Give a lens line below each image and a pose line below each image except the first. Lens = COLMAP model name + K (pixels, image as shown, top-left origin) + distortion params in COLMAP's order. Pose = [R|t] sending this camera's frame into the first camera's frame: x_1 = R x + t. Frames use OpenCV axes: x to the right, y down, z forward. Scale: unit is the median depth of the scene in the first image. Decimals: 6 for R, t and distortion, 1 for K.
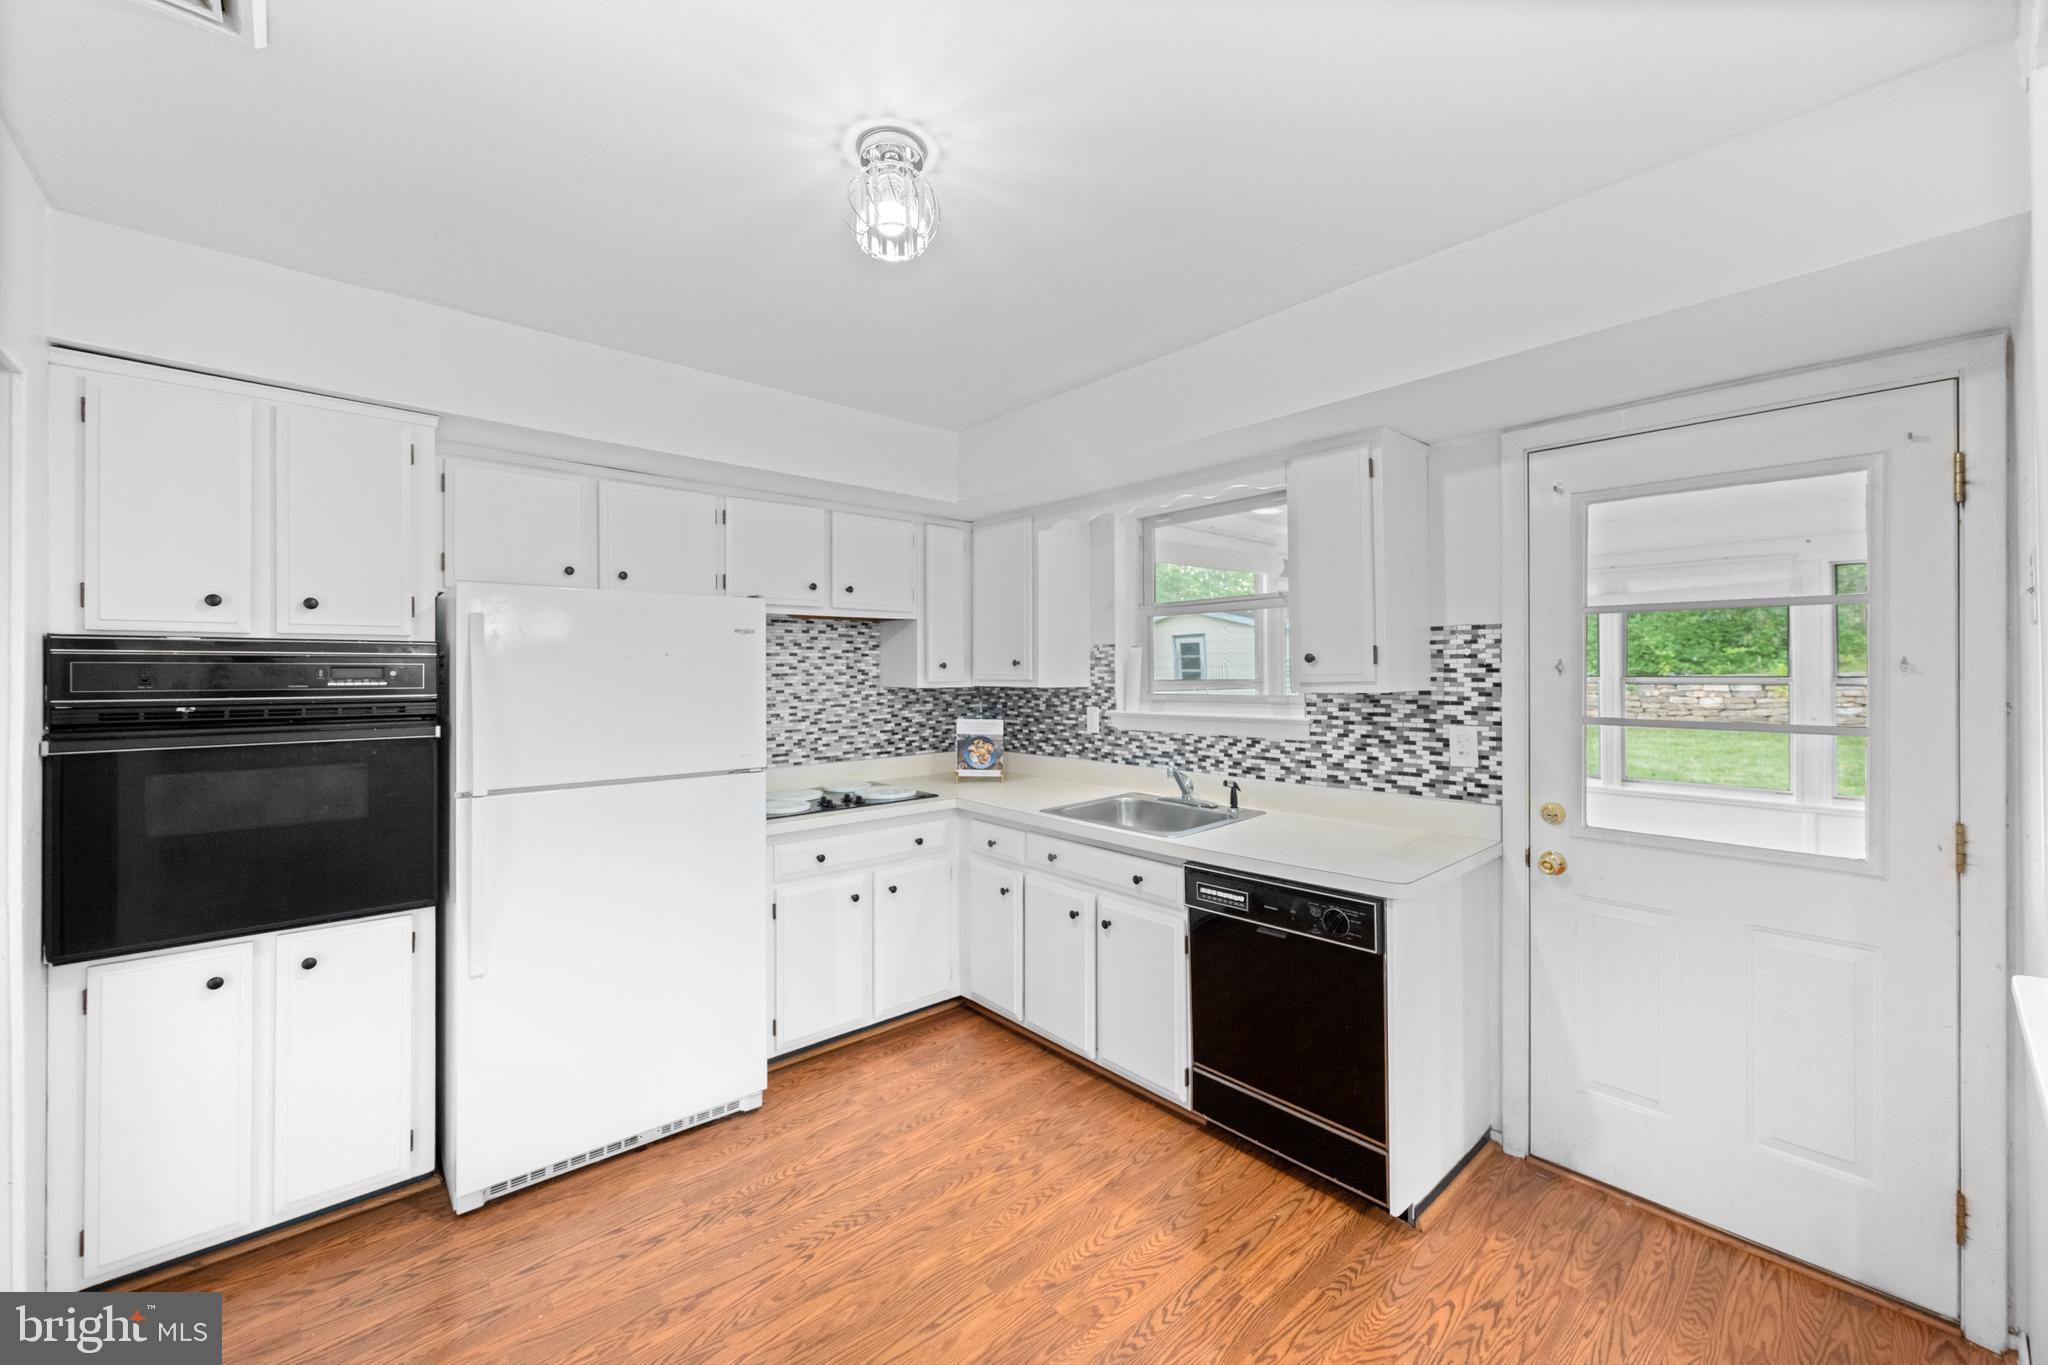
lens RADIAL K [[821.6, 0, 1020.0], [0, 821.6, 670.9], [0, 0, 1]] dist [0.001102, 0.000077]
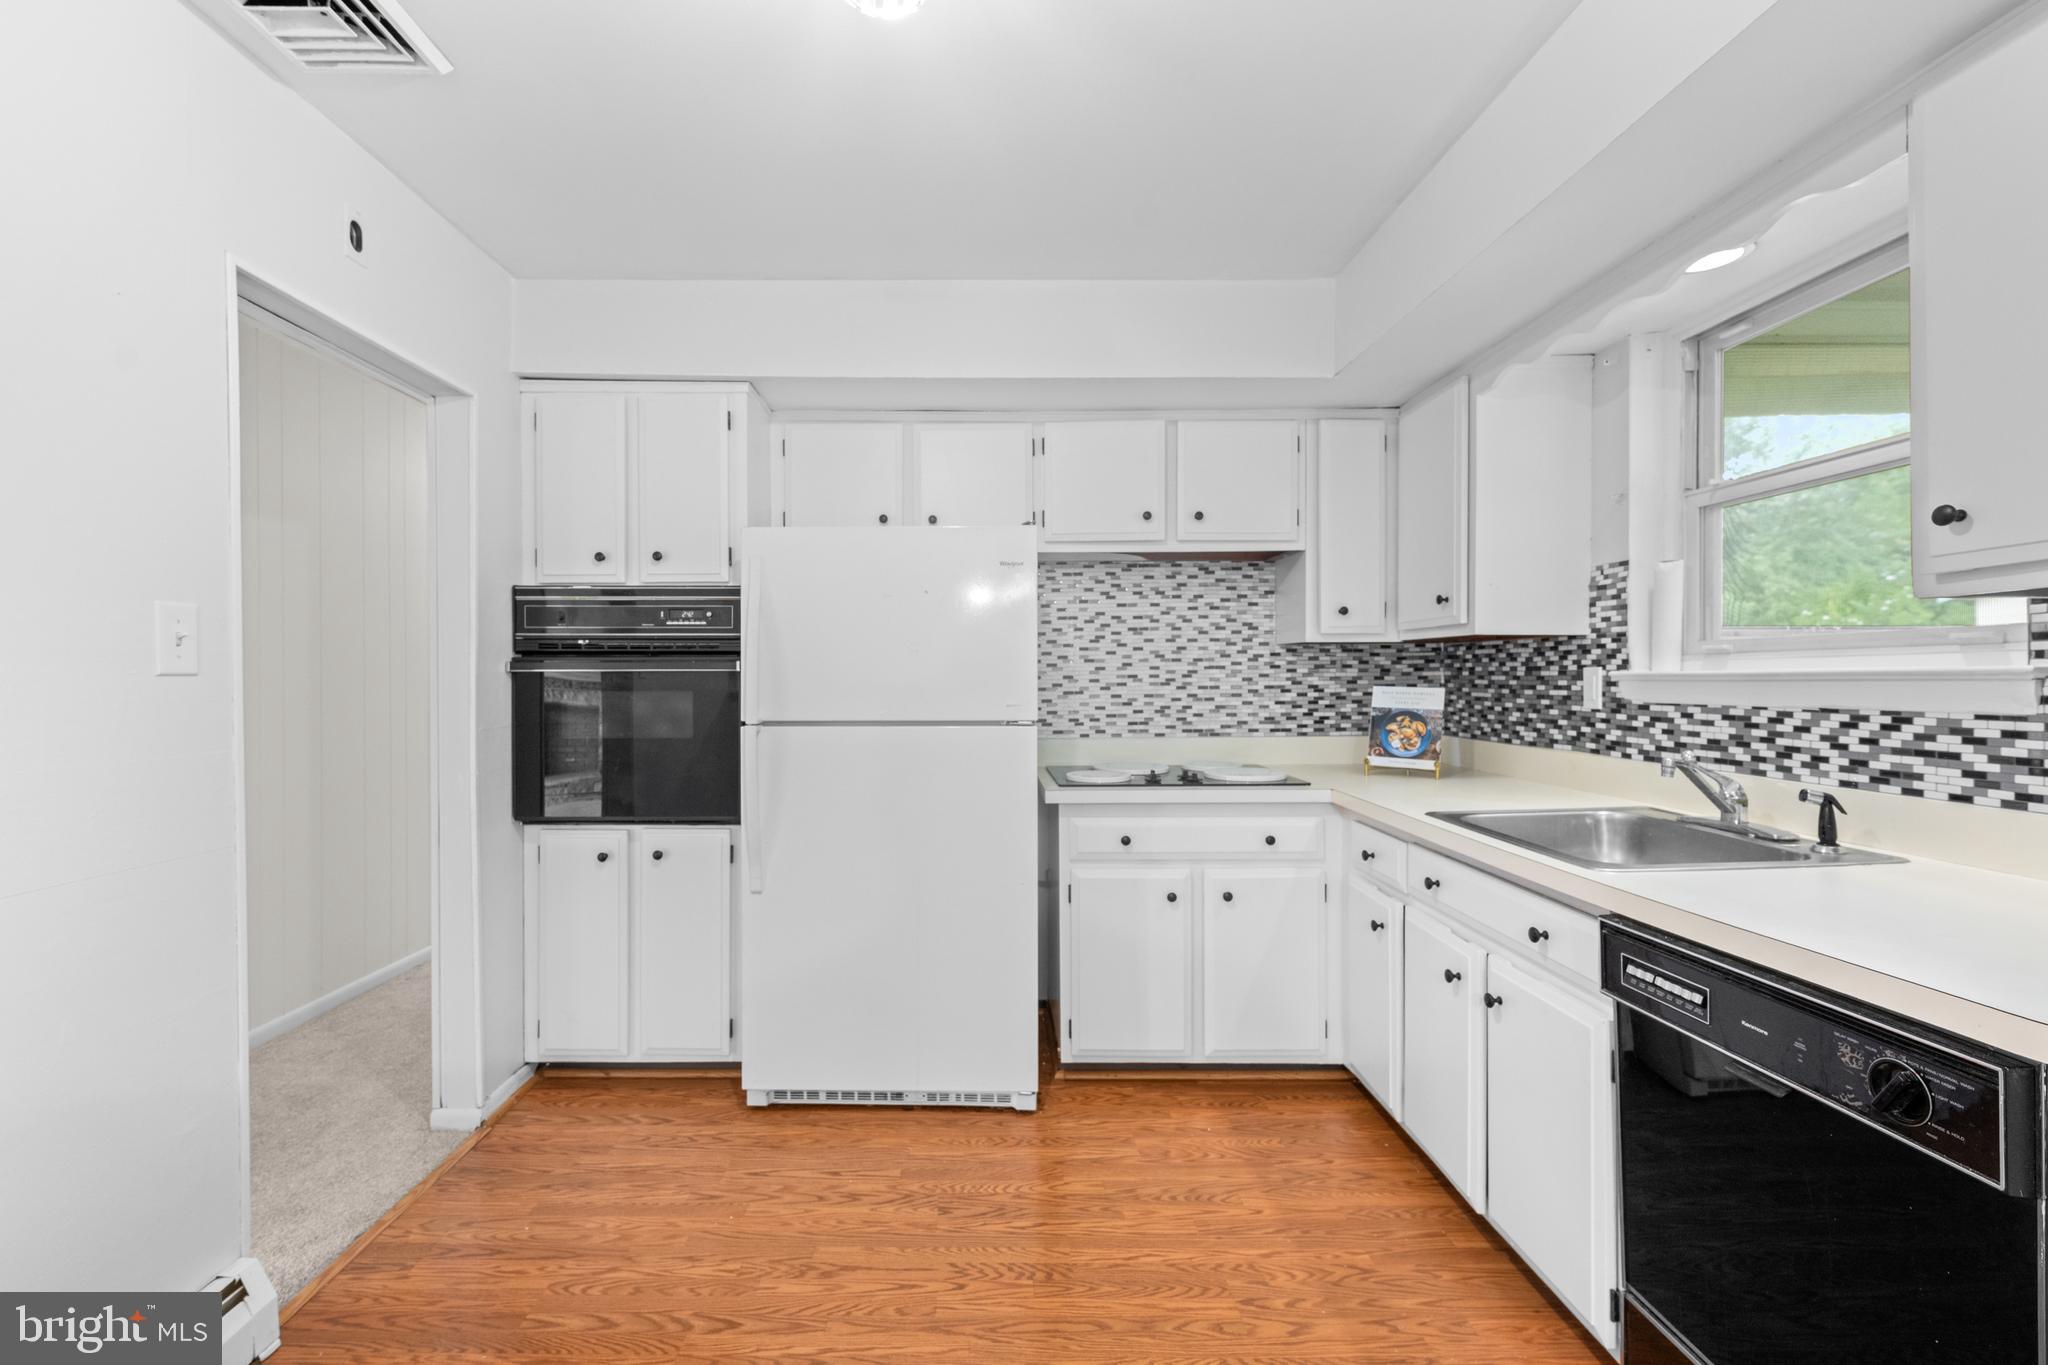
lens RADIAL K [[902.3, 0, 959.1], [0, 902.3, 684.1], [0, 0, 1]] dist [0.001635, 0.000030]
pose [[0.737840, 0.009121, -0.674914, 0.216452], [-0.000759, 0.999919, 0.012684, 0.053685], [0.674975, -0.008847, 0.737787, 0.198437]]
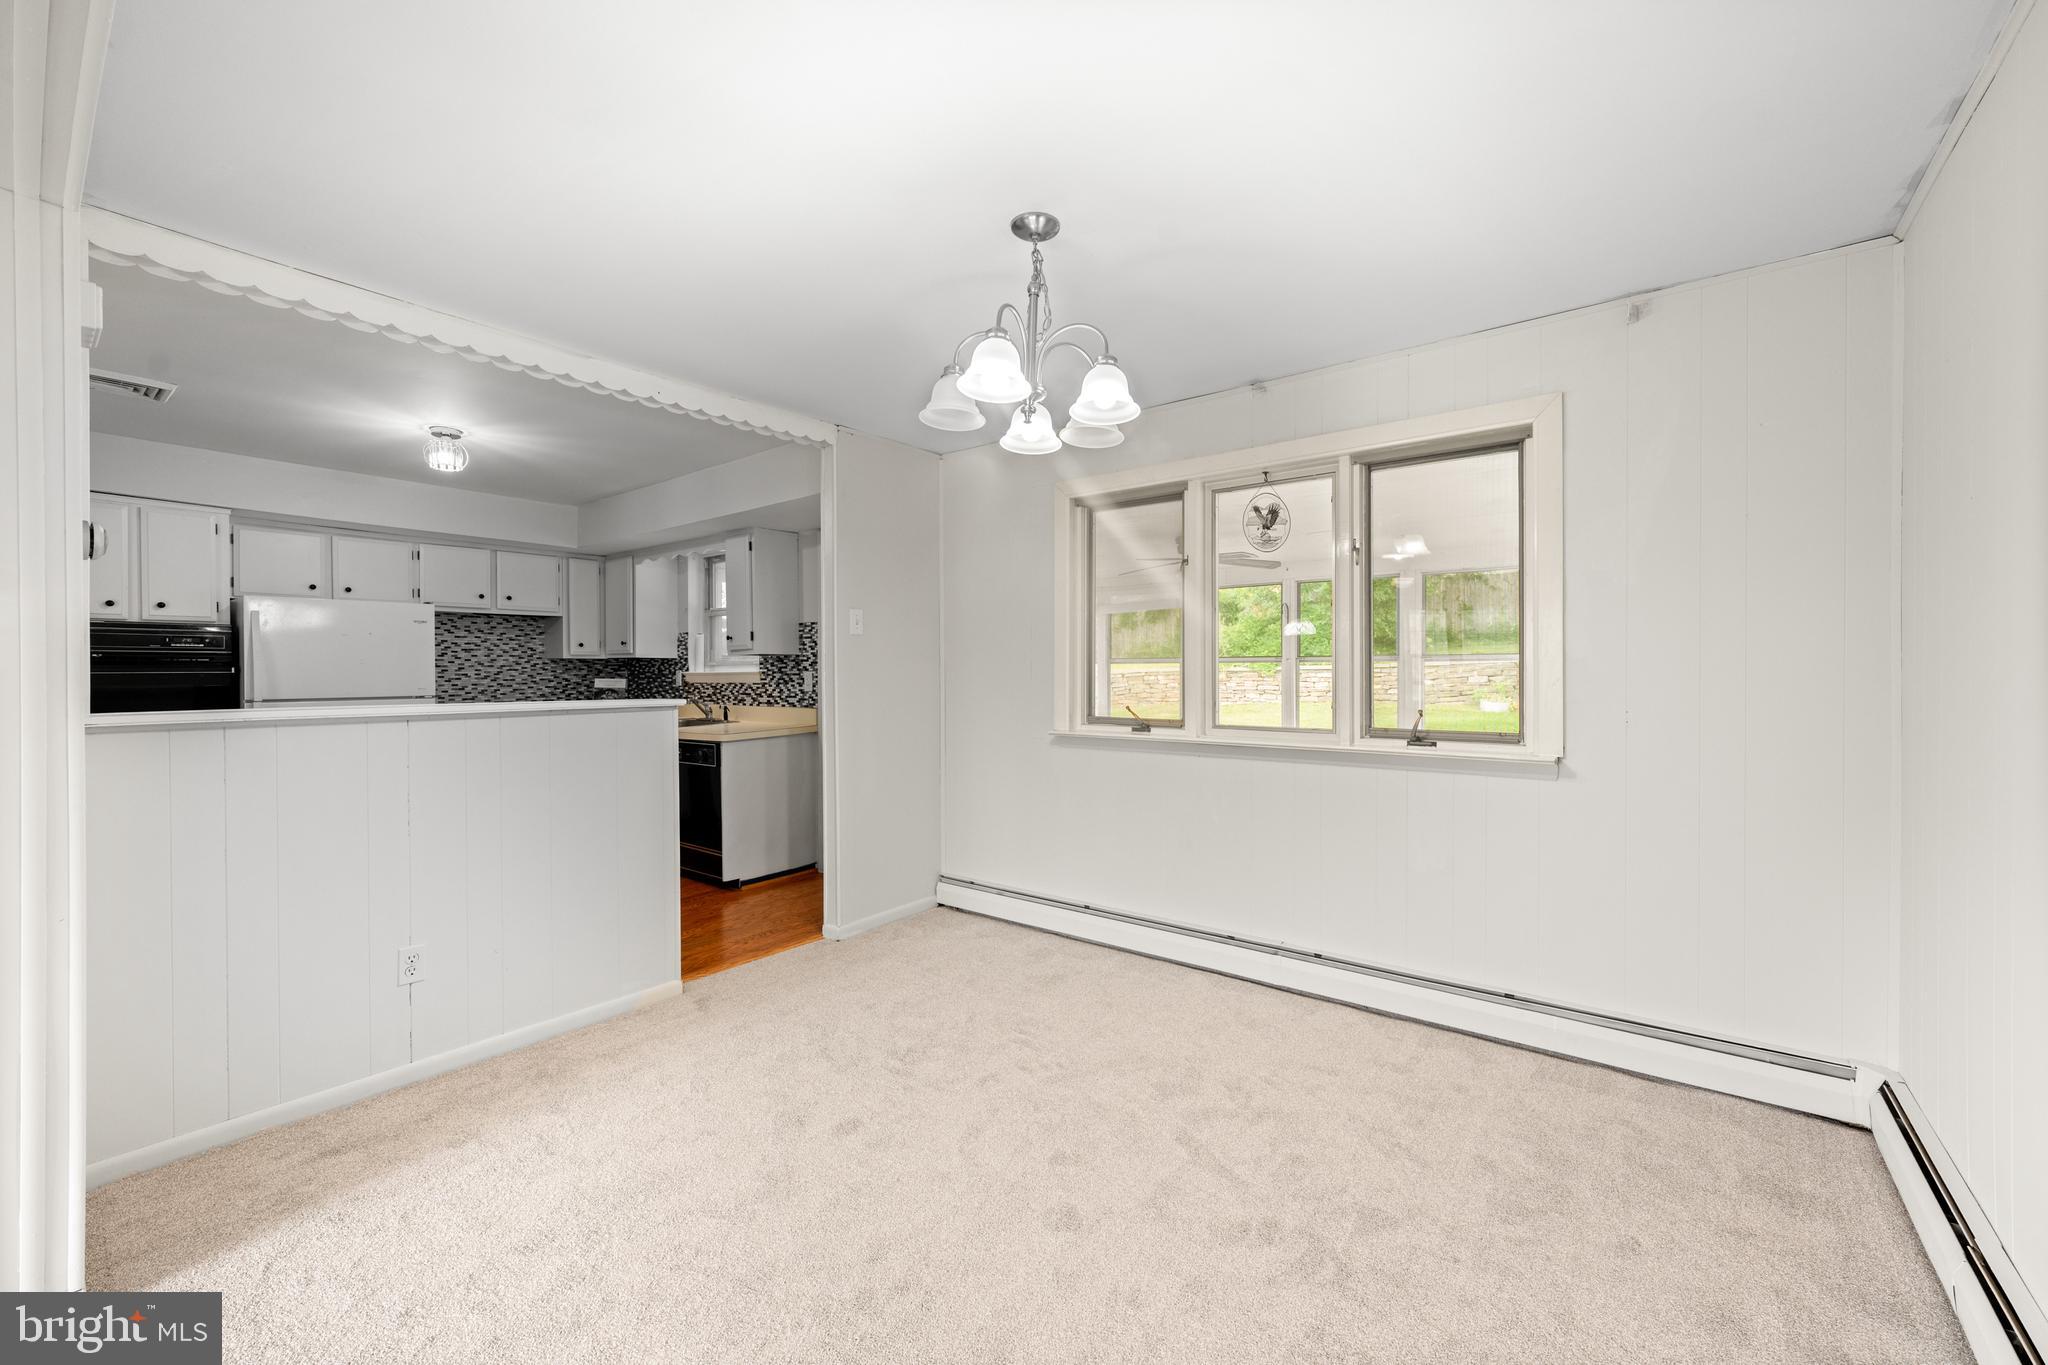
lens RADIAL K [[817.0, 0, 1026.6], [0, 817.0, 674.0], [0, 0, 1]] dist [-0.000013, 0.000052]
pose [[0.983088, -0.001054, 0.183128, 0.531047], [0.000002, 0.999984, 0.005743, 0.046679], [-0.183132, -0.005645, 0.983072, -0.840810]]
